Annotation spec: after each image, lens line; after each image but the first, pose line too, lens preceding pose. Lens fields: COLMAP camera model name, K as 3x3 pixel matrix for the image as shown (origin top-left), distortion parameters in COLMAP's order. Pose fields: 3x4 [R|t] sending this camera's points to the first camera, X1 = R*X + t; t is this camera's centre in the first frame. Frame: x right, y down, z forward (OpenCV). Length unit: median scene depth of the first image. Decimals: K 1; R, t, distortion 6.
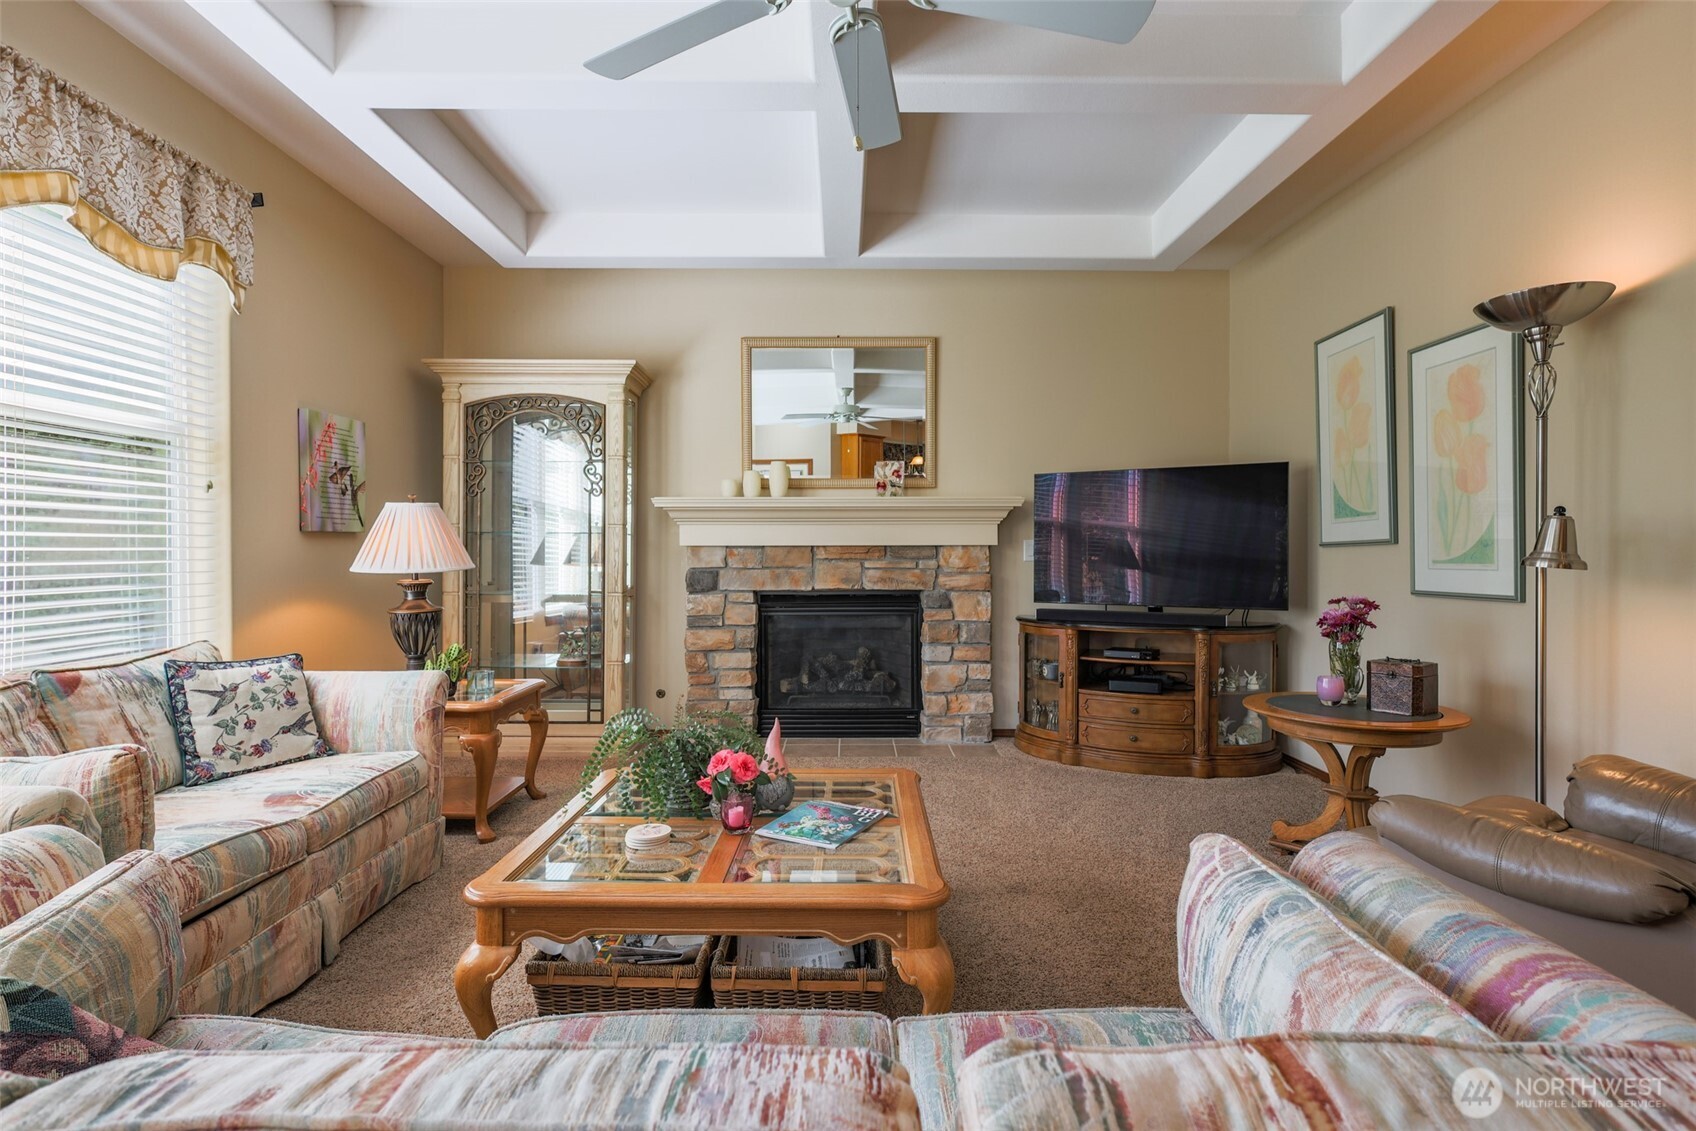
lens RADIAL K [[830.2, 0, 839.9], [0, 830.2, 557.3], [0, 0, 1]] dist [0.004312, 0.000331]
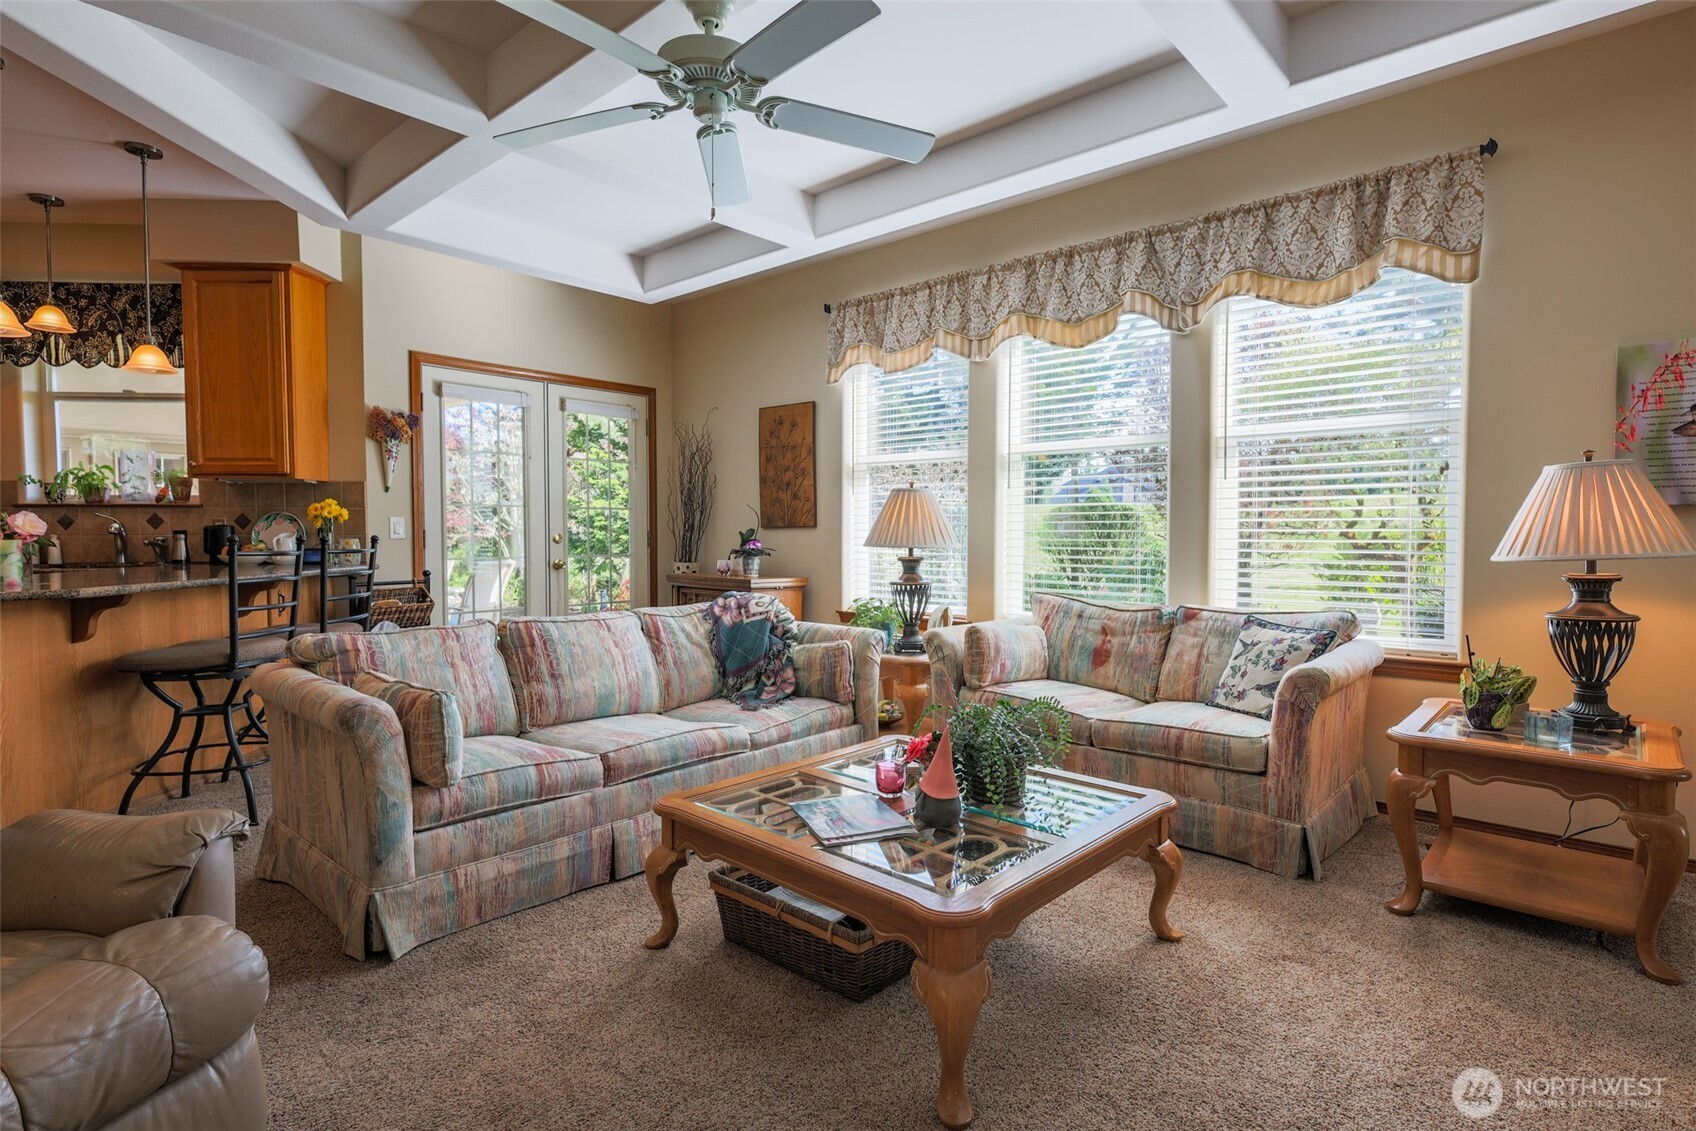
lens RADIAL K [[830.2, 0, 839.9], [0, 830.2, 557.3], [0, 0, 1]] dist [0.004312, 0.000331]
pose [[-0.668992, 0.024224, -0.742875, 0.288777], [-0.005344, 0.999286, 0.037398, -0.006190], [0.743251, 0.028989, -0.668385, 0.674093]]
